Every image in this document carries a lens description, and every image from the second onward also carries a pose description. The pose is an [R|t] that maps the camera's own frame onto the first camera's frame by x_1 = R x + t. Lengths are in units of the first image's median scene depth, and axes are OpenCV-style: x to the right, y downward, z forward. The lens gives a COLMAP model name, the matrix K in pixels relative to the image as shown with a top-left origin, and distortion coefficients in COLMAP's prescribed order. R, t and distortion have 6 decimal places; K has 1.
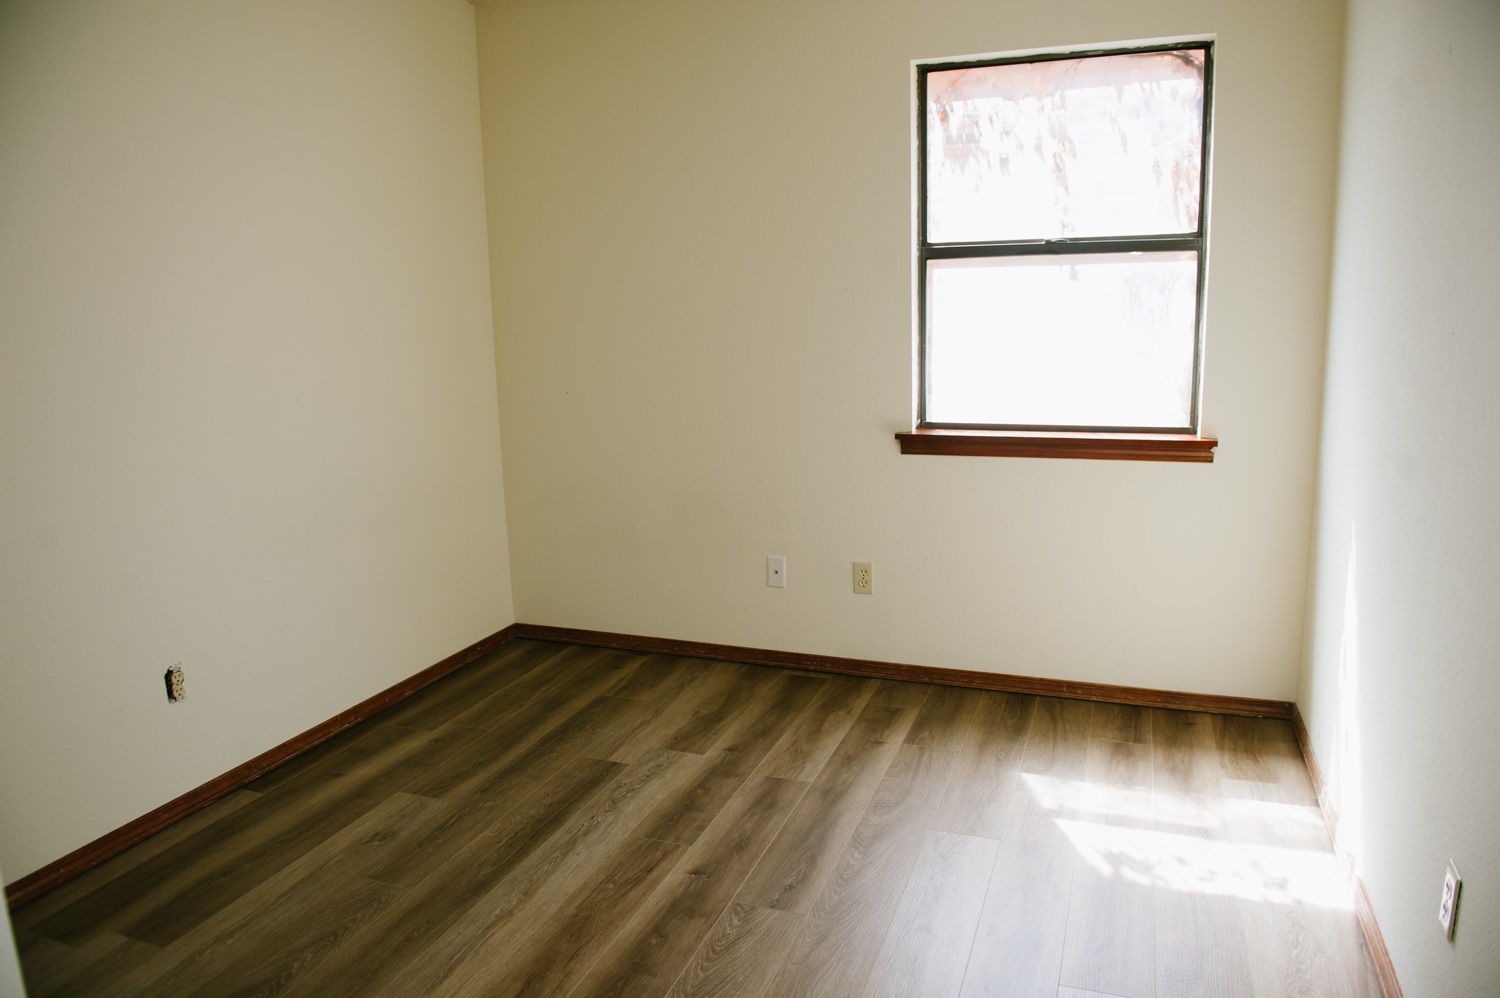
lens RADIAL K [[1072.8, 0, 751.6], [0, 1072.8, 461.8], [0, 0, 1]] dist [0.004522, 0.000223]
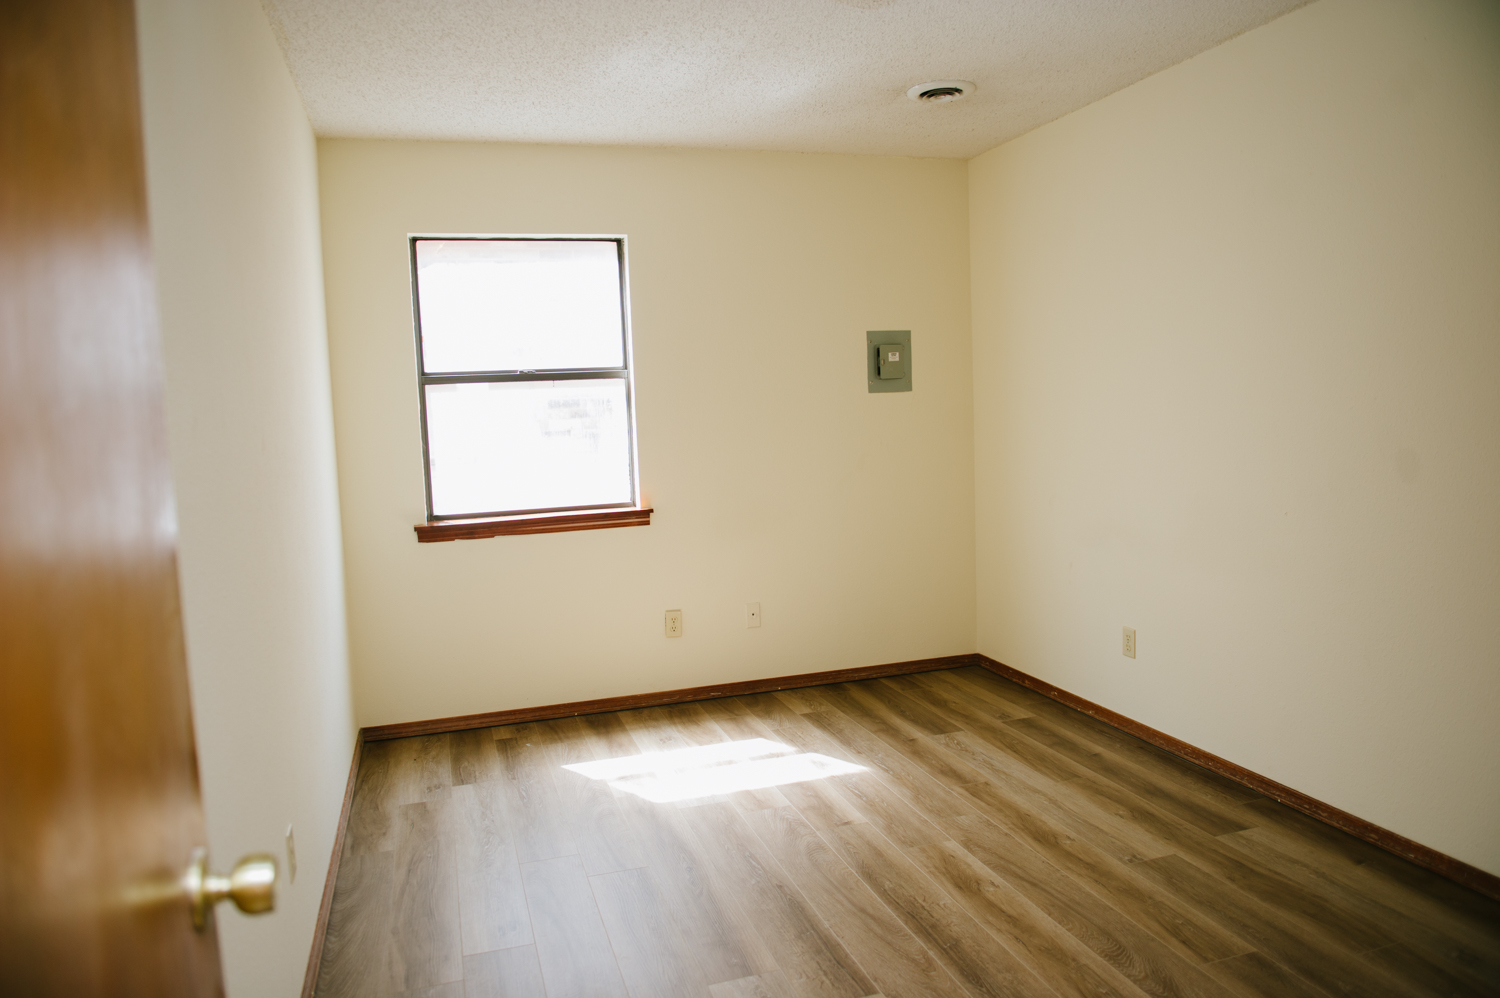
lens RADIAL K [[1017.0, 0, 750.0], [0, 1017.0, 499.0], [0, 0, 1]] dist [-0.053323, -0.000356]
pose [[0.791550, -0.065063, 0.607631, -0.269259], [0.113965, 0.992589, -0.042177, 0.036709], [-0.600384, 0.102634, 0.793099, -0.150502]]
